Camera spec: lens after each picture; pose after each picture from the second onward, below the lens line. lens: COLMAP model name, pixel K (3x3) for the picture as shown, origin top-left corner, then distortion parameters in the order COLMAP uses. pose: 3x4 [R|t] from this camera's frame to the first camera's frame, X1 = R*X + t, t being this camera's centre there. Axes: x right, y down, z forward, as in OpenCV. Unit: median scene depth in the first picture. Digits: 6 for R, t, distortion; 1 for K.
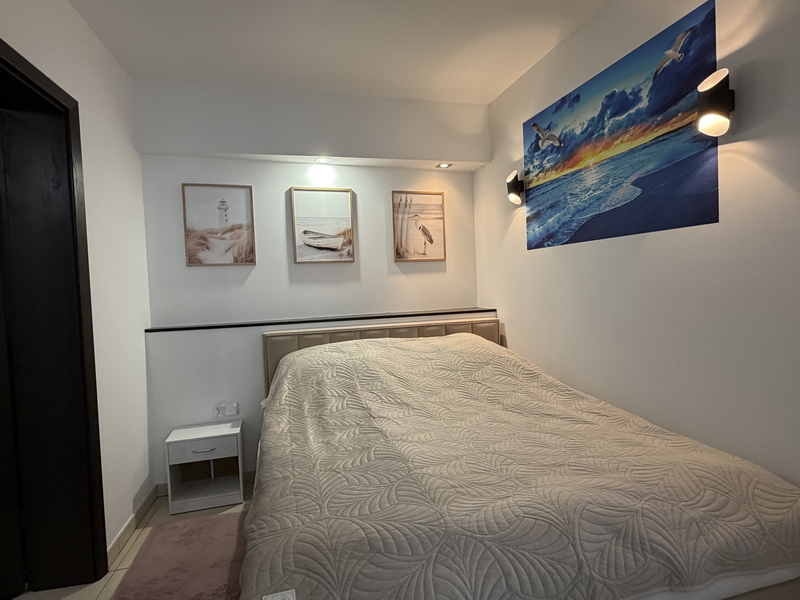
lens RADIAL K [[446.6, 0, 412.9], [0, 446.6, 298.7], [0, 0, 1]] dist [0.000151, 0.003216]
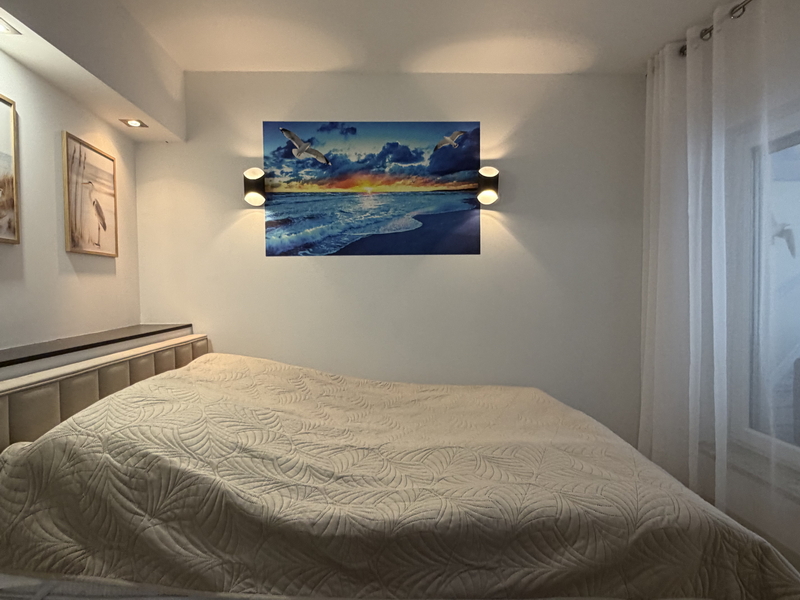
lens RADIAL K [[446.6, 0, 397.9], [0, 446.6, 299.3], [0, 0, 1]] dist [0.000151, 0.003216]
pose [[0.260600, 0.008861, 0.965406, -0.586232], [0.038549, 0.999065, -0.019576, 0.010623], [-0.964677, 0.042317, 0.260015, 0.501626]]
